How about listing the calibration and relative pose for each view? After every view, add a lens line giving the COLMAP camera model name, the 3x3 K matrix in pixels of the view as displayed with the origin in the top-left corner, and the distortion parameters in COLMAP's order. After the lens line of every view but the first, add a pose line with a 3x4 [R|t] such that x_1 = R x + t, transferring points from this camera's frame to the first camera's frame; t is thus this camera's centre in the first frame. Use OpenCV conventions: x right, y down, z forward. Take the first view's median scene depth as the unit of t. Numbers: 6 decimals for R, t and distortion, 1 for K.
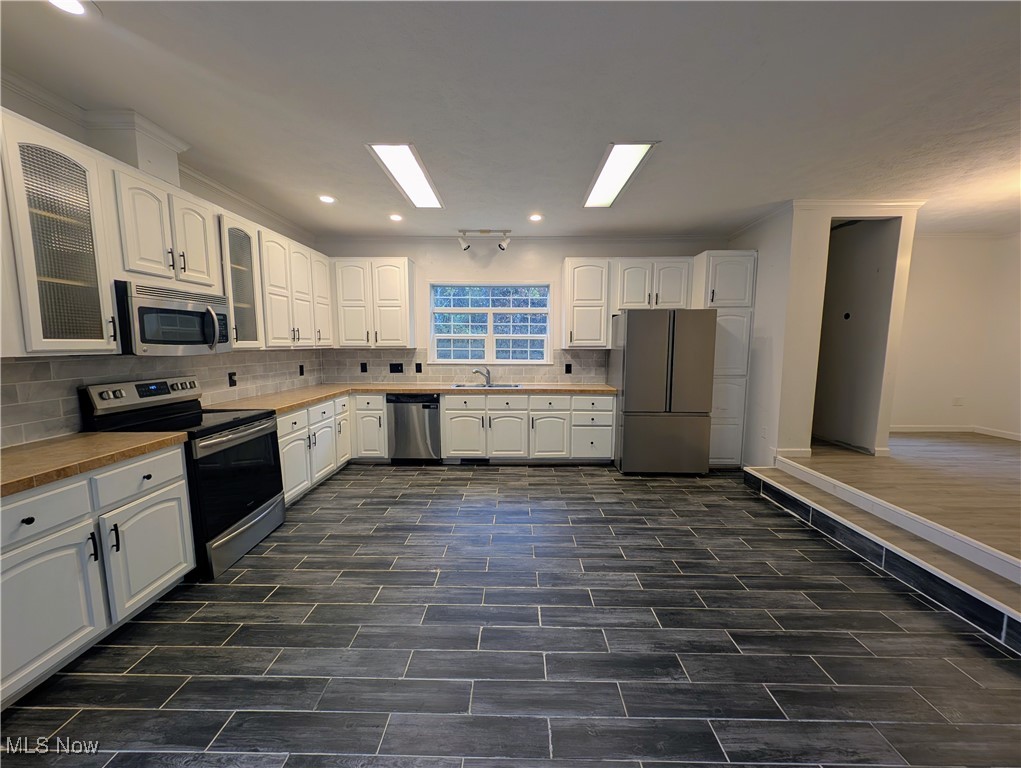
lens RADIAL K [[381.5, 0, 511.4], [0, 381.5, 386.1], [0, 0, 1]] dist [0.003853, -0.002571]
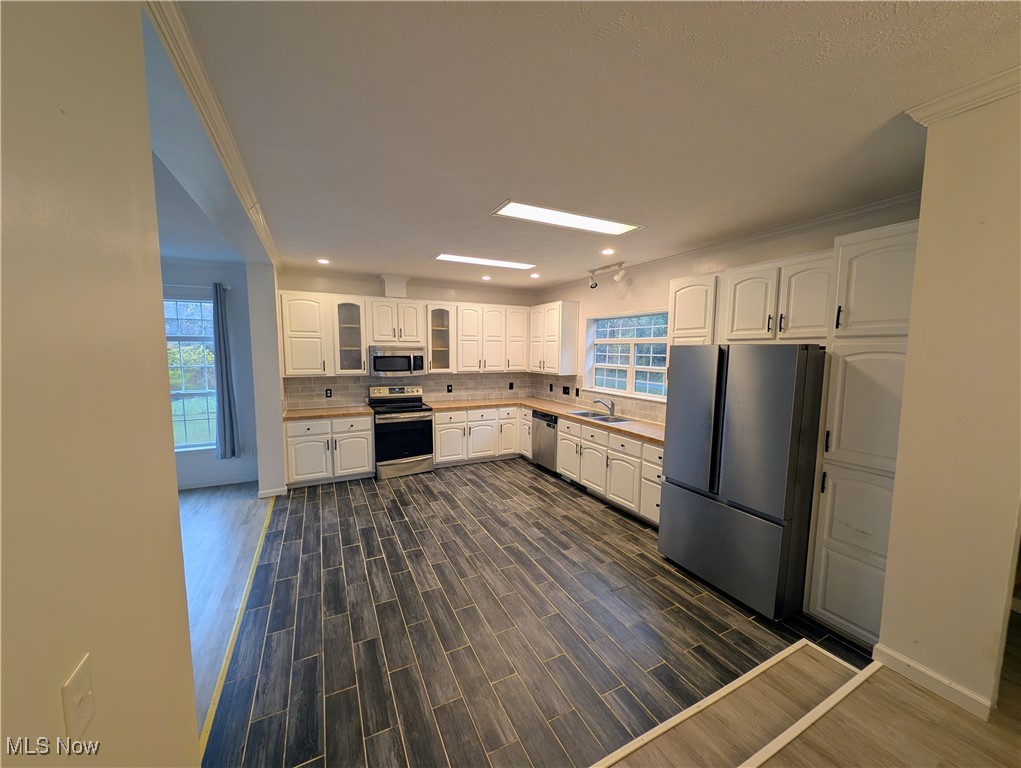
lens RADIAL K [[381.5, 0, 511.6], [0, 381.5, 383.7], [0, 0, 1]] dist [0.003853, -0.002571]
pose [[0.465227, 0.080864, -0.881490, 0.957080], [-0.106562, 0.993693, 0.034916, -0.130632], [0.878754, 0.077689, 0.470910, 0.401941]]
